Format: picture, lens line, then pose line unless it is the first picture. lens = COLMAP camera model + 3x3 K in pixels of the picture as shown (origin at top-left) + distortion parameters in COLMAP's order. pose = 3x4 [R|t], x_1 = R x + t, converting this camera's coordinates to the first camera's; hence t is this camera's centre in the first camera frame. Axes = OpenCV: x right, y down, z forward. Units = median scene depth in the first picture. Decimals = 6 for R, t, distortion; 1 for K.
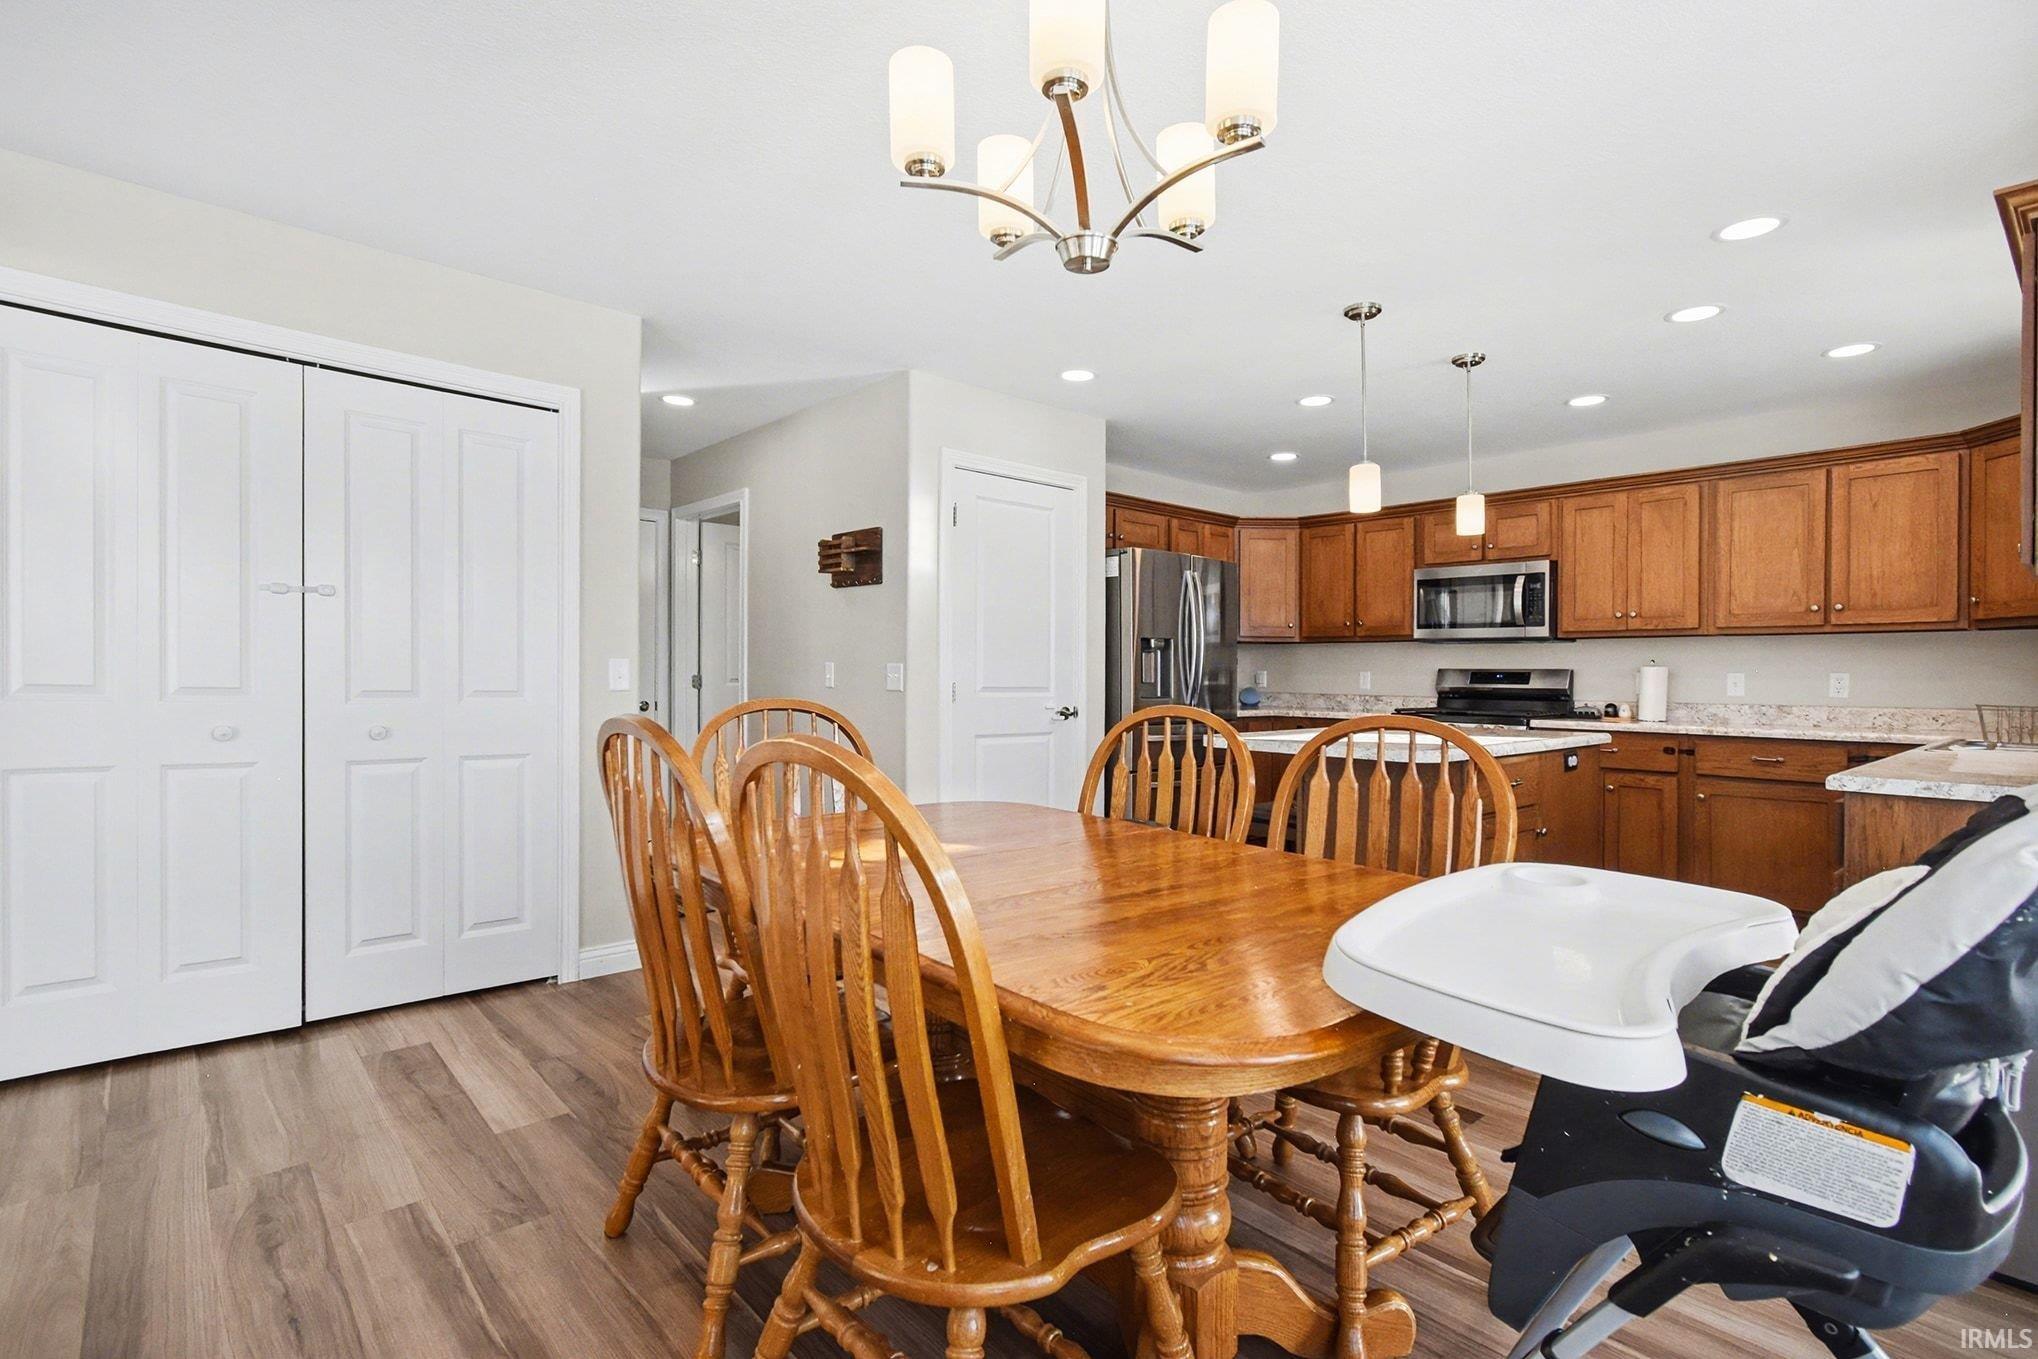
lens RADIAL K [[942.2, 0, 1026.9], [0, 942.2, 635.9], [0, 0, 1]] dist [0.000004, 0.000045]
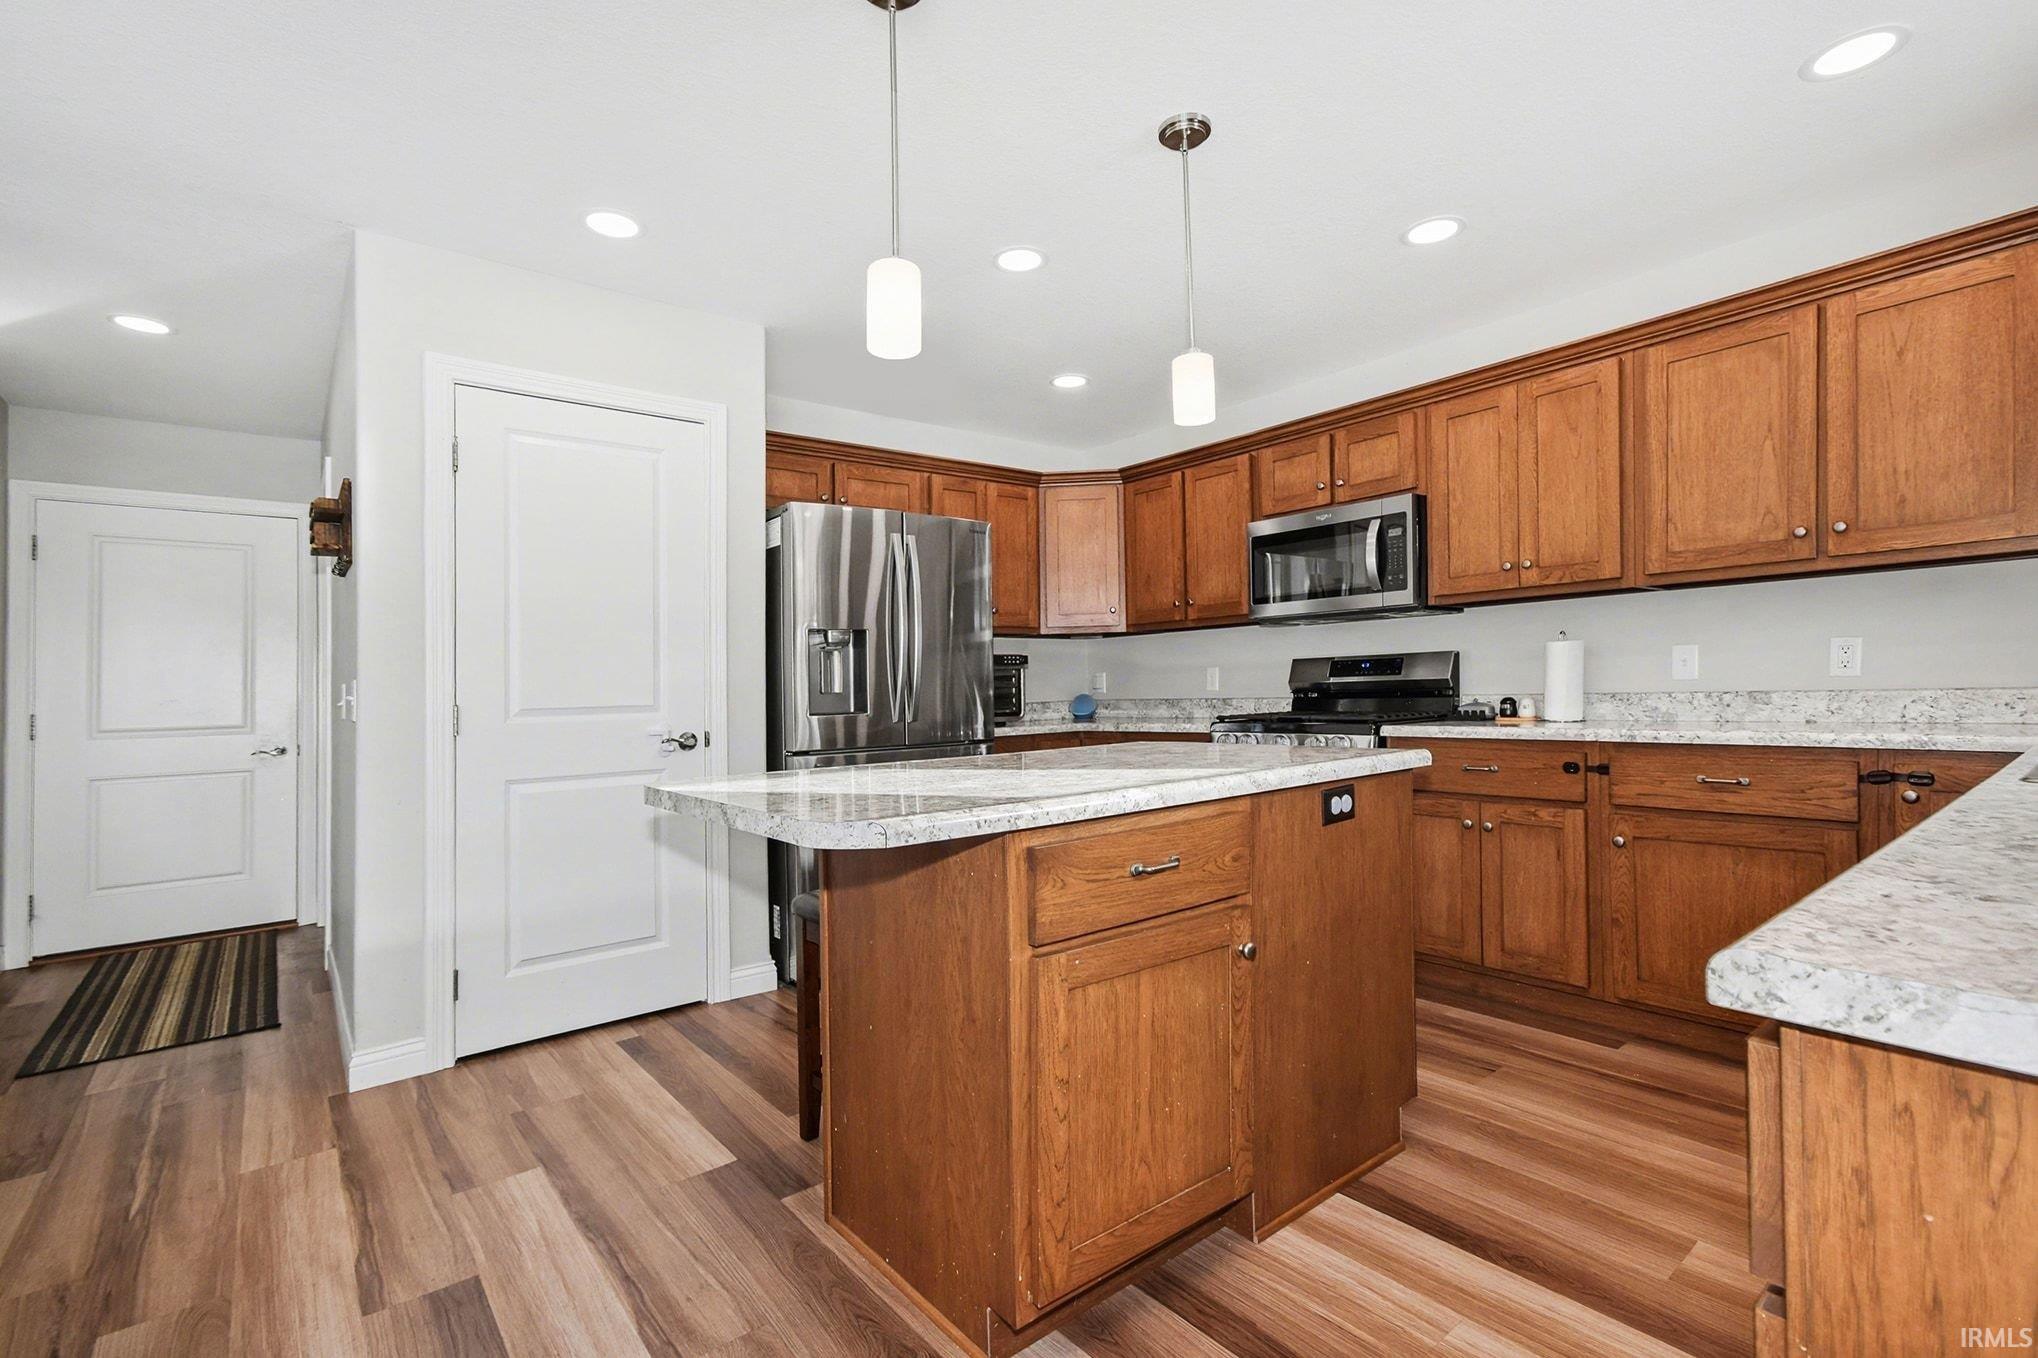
lens RADIAL K [[905.1, 0, 1015.1], [0, 905.1, 672.9], [0, 0, 1]] dist [0.000392, 0.000232]
pose [[0.998027, -0.038095, -0.049914, 0.303221], [0.039339, 0.998933, 0.024176, 0.024164], [0.048940, -0.026092, 0.998461, 0.330933]]
